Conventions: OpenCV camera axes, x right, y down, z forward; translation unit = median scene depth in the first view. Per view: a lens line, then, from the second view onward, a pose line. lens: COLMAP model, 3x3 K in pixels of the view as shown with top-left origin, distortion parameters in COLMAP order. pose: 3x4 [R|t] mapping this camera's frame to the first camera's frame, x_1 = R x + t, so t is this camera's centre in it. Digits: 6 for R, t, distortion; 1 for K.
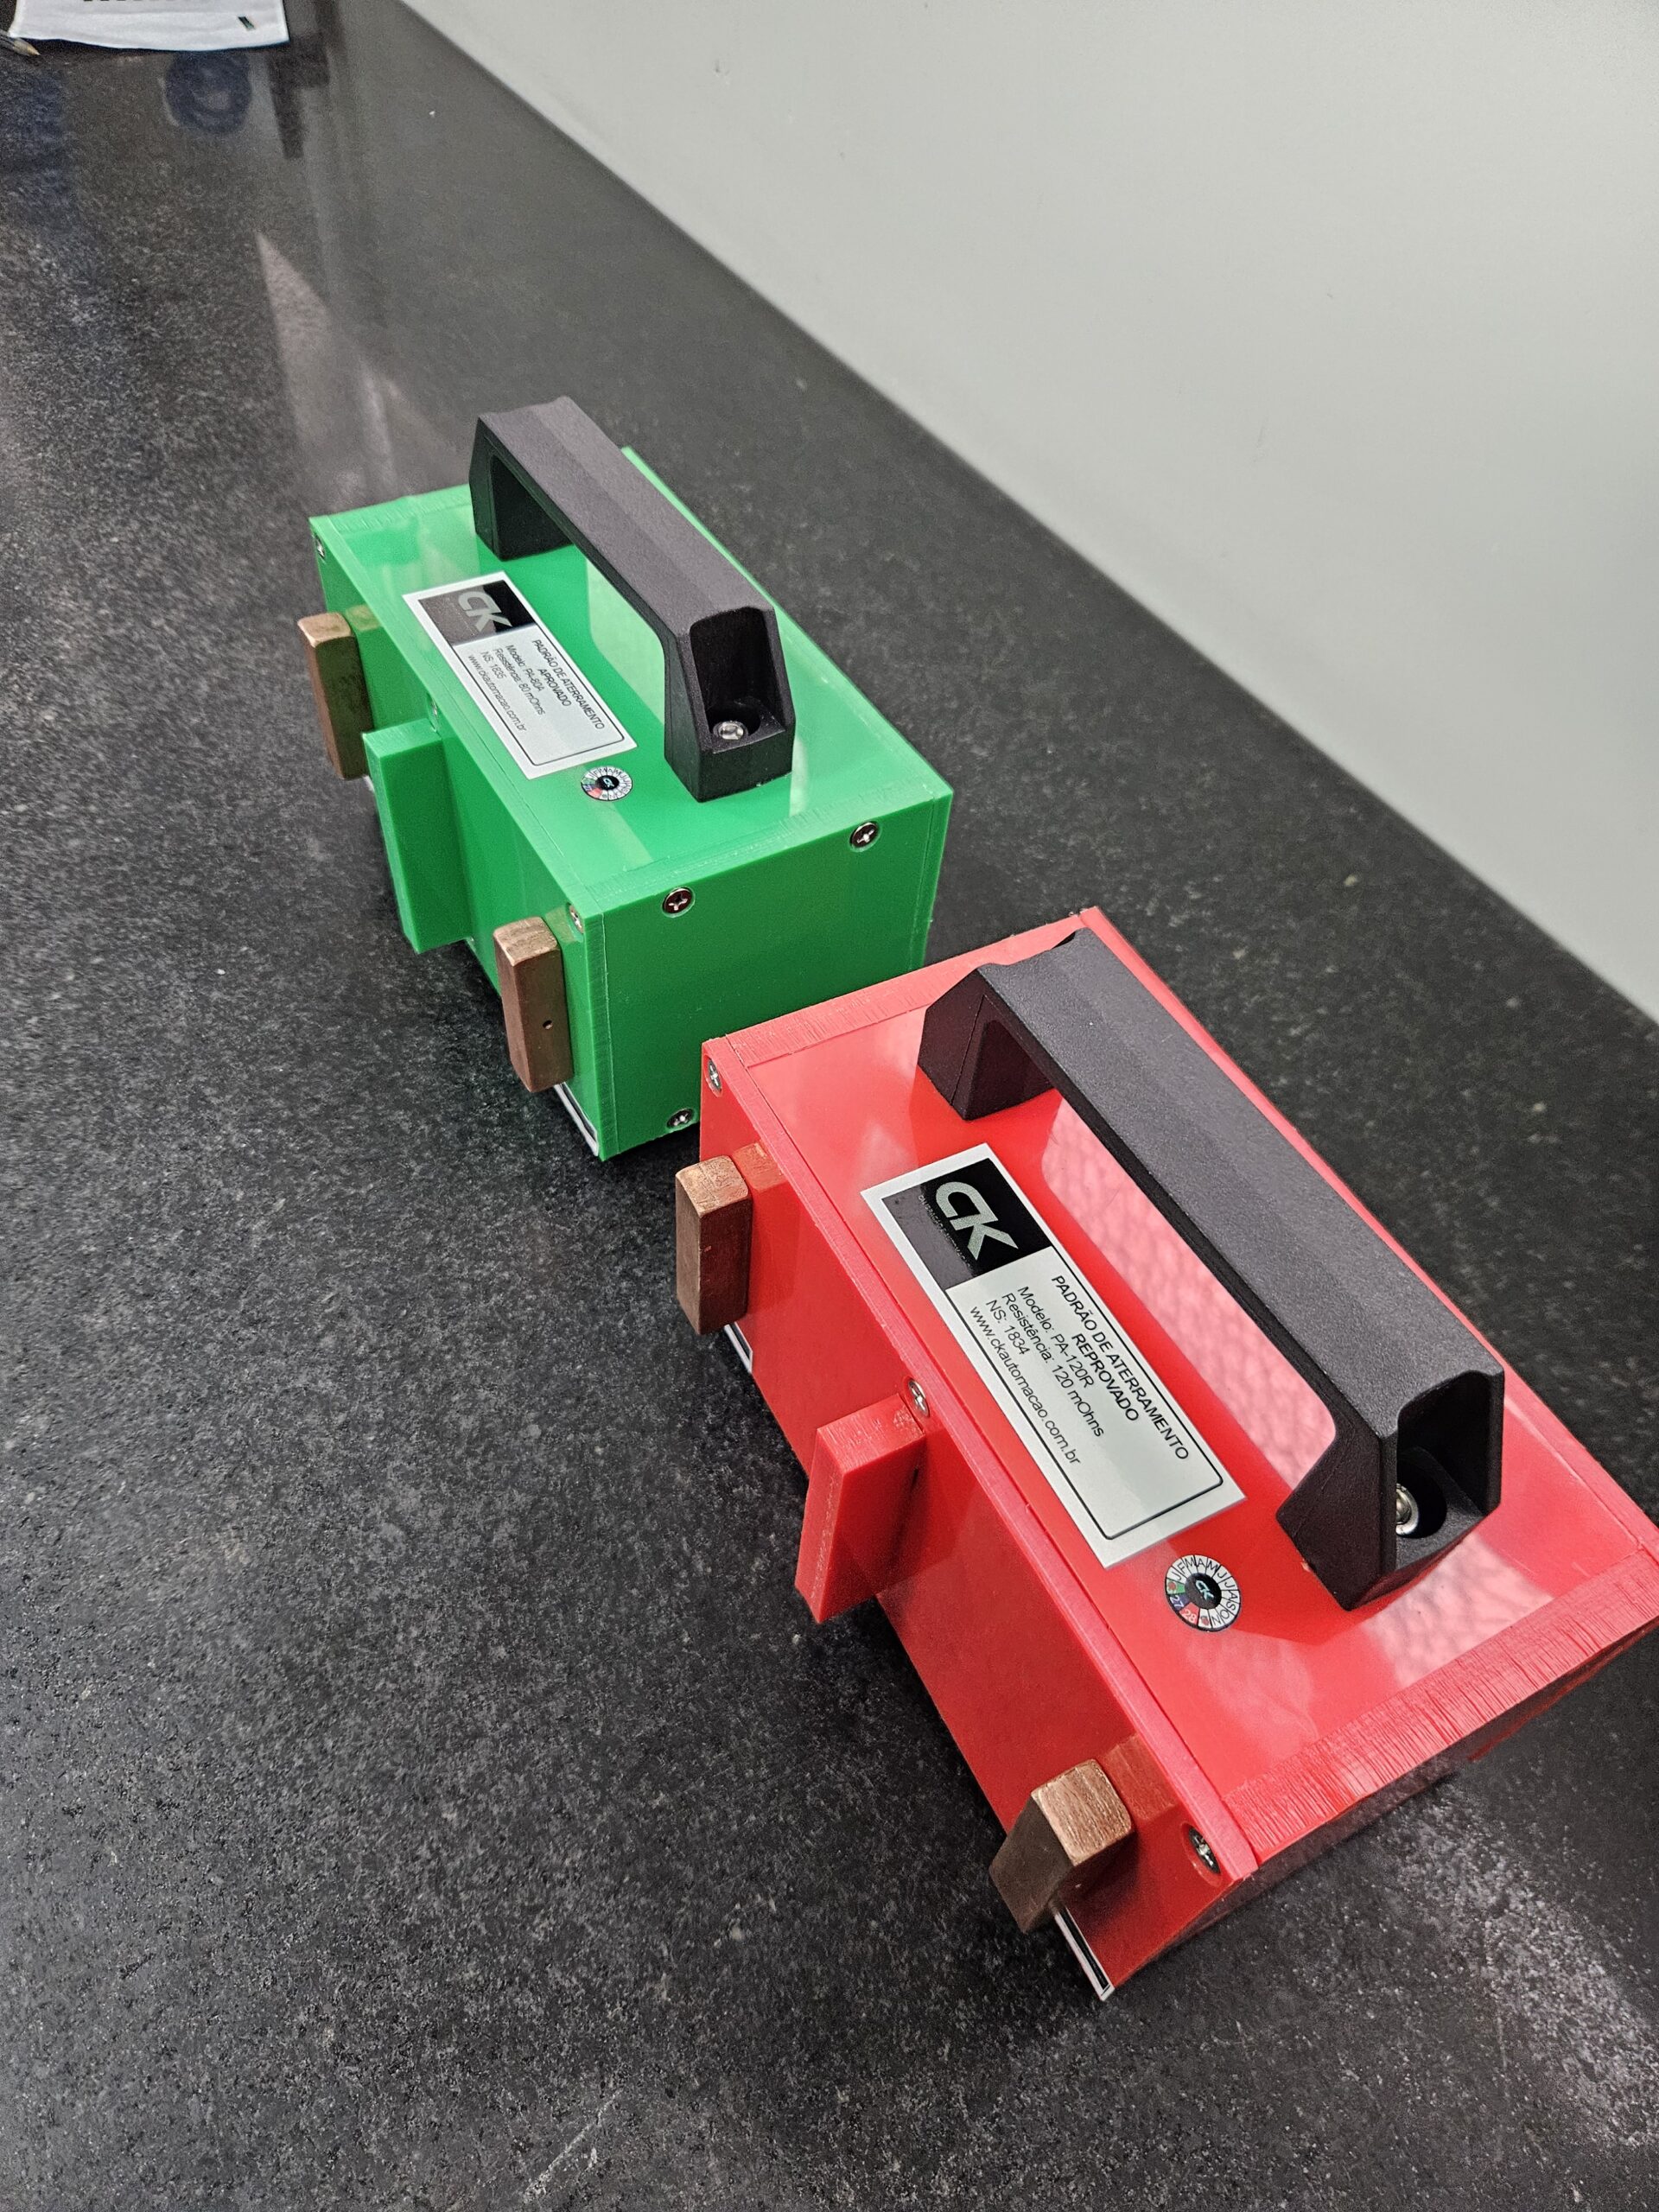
lens RADIAL K [[1517.9, 0, 800.2], [0, 1517.9, 1098.7], [0, 0, 1]] dist [-0.001851, -0.005022]
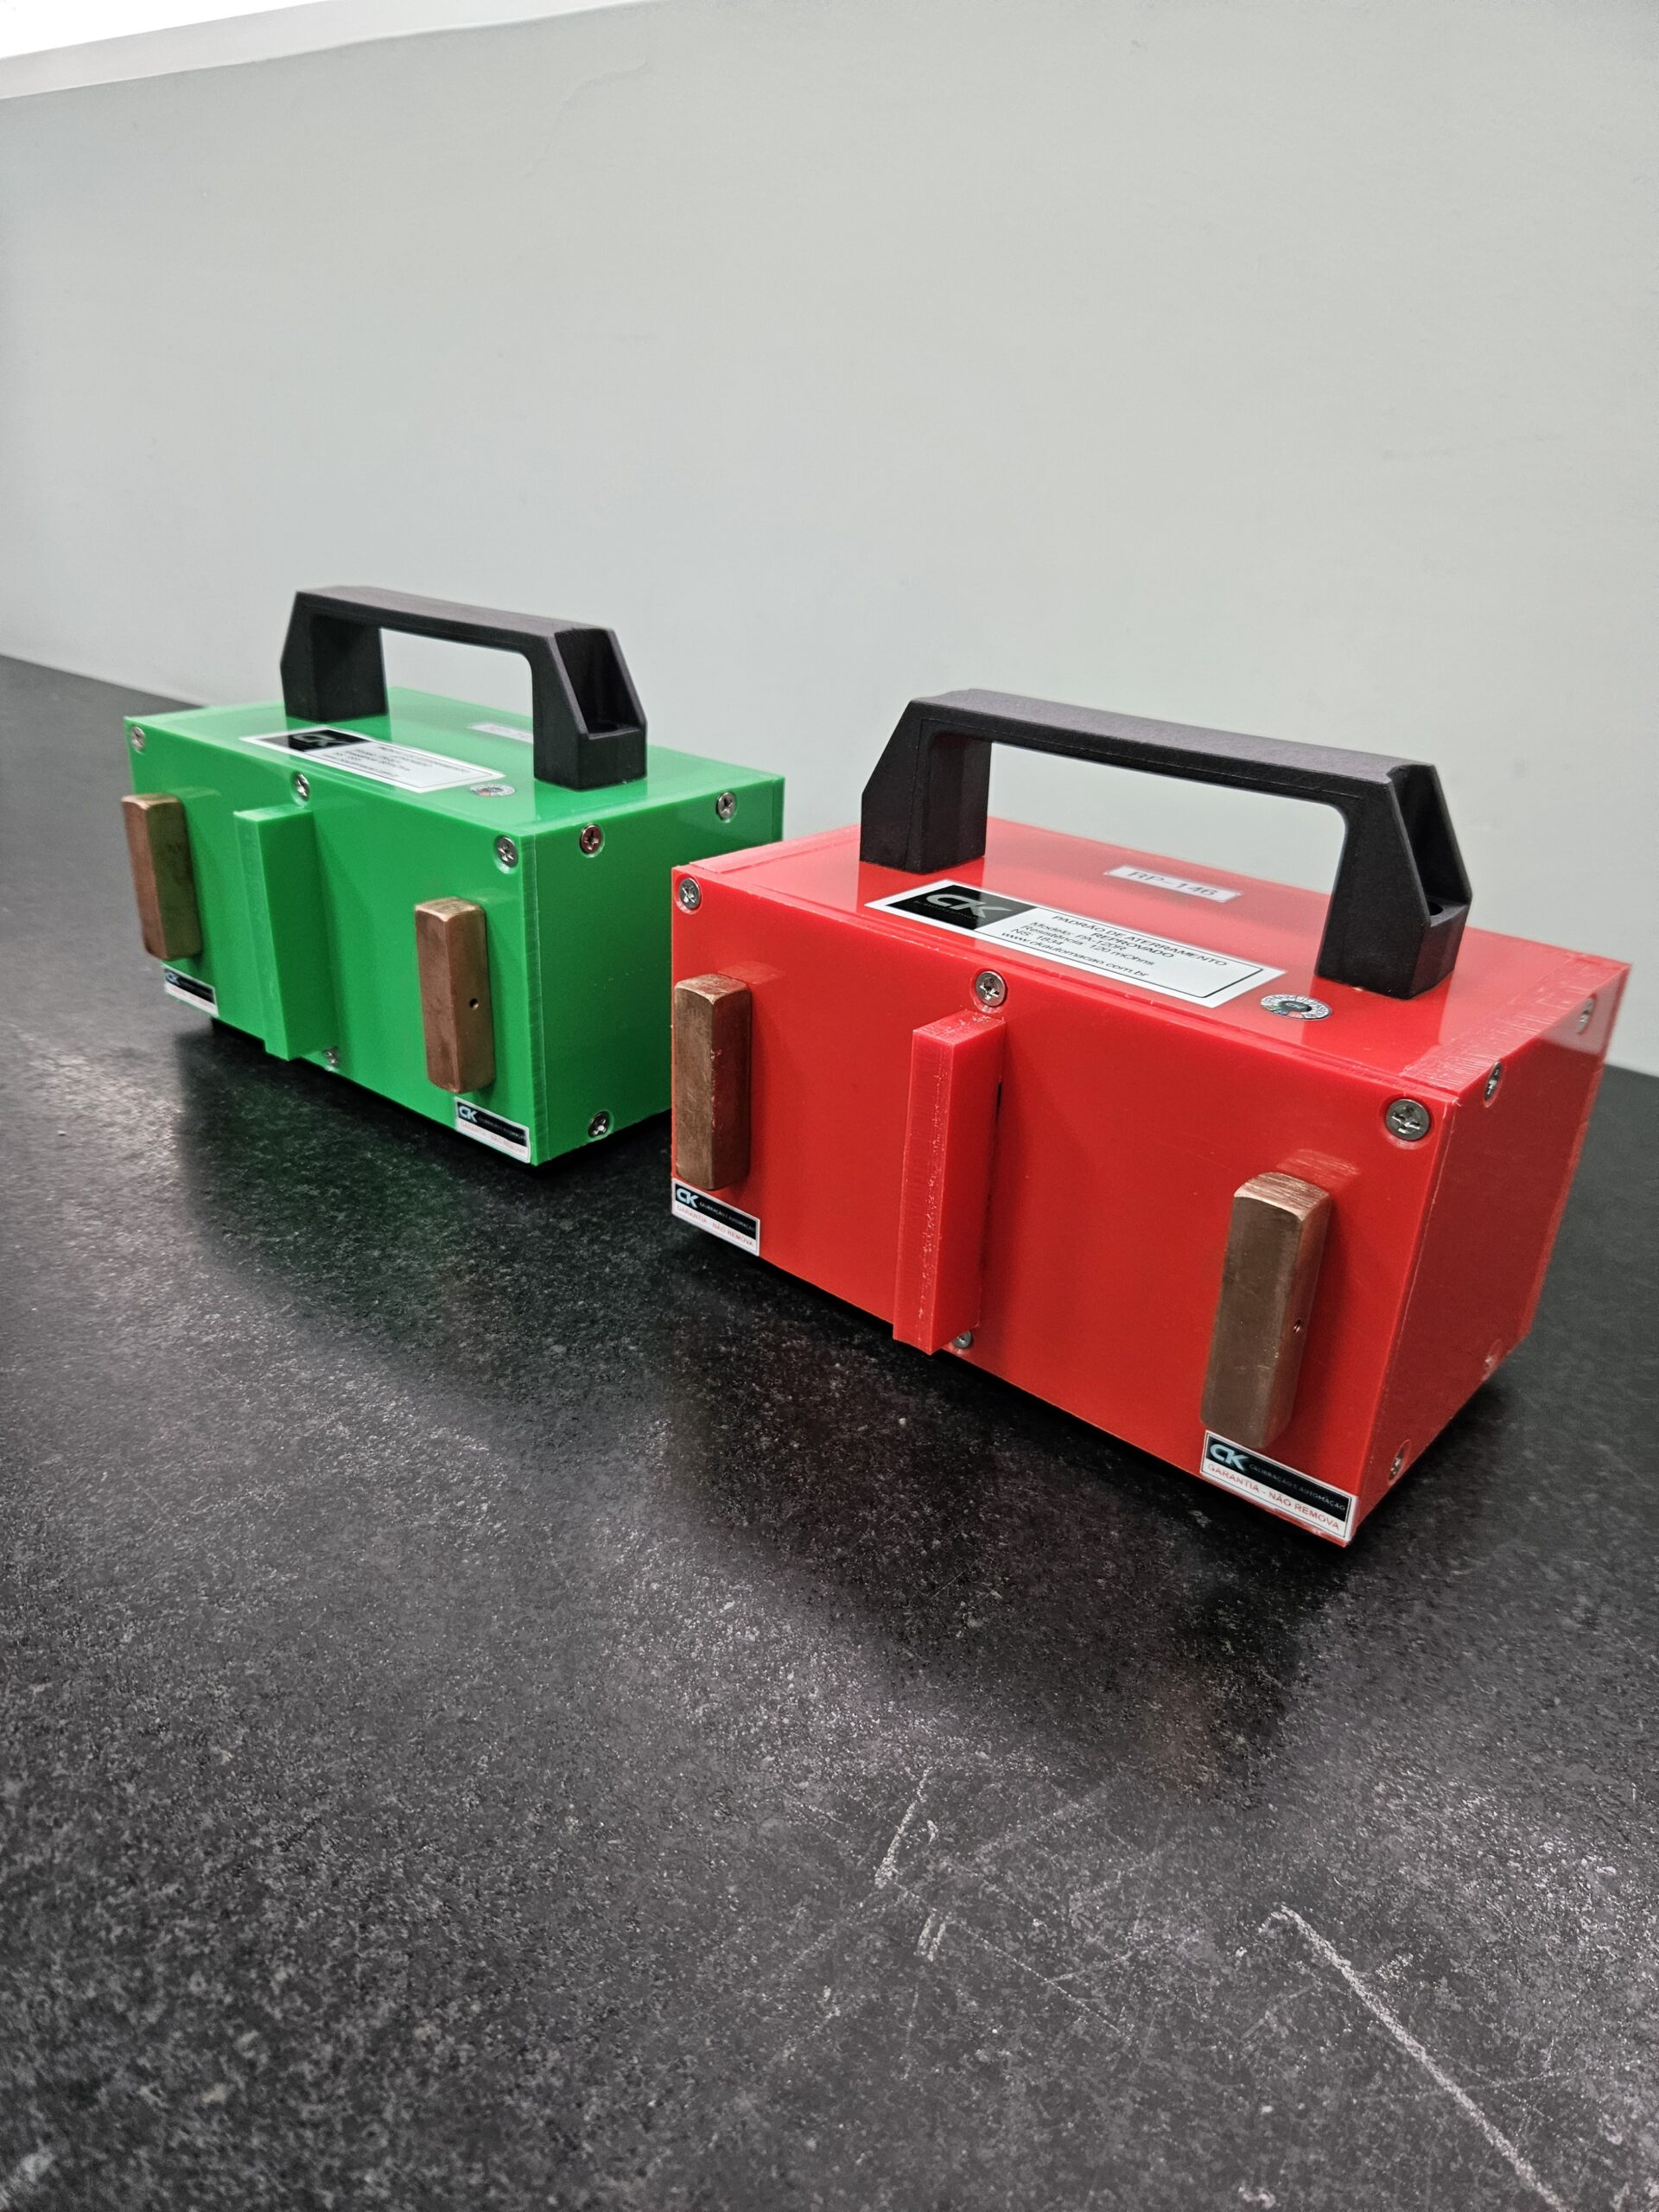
lens RADIAL K [[1535.1, 0, 829.5], [0, 1535.1, 1106.0], [0, 0, 1]] dist [0.001991, -0.000629]
pose [[0.932391, -0.163924, 0.322144, -0.373845], [0.284620, 0.882333, -0.374807, 0.610154], [-0.222799, 0.441155, 0.869335, 0.093186]]
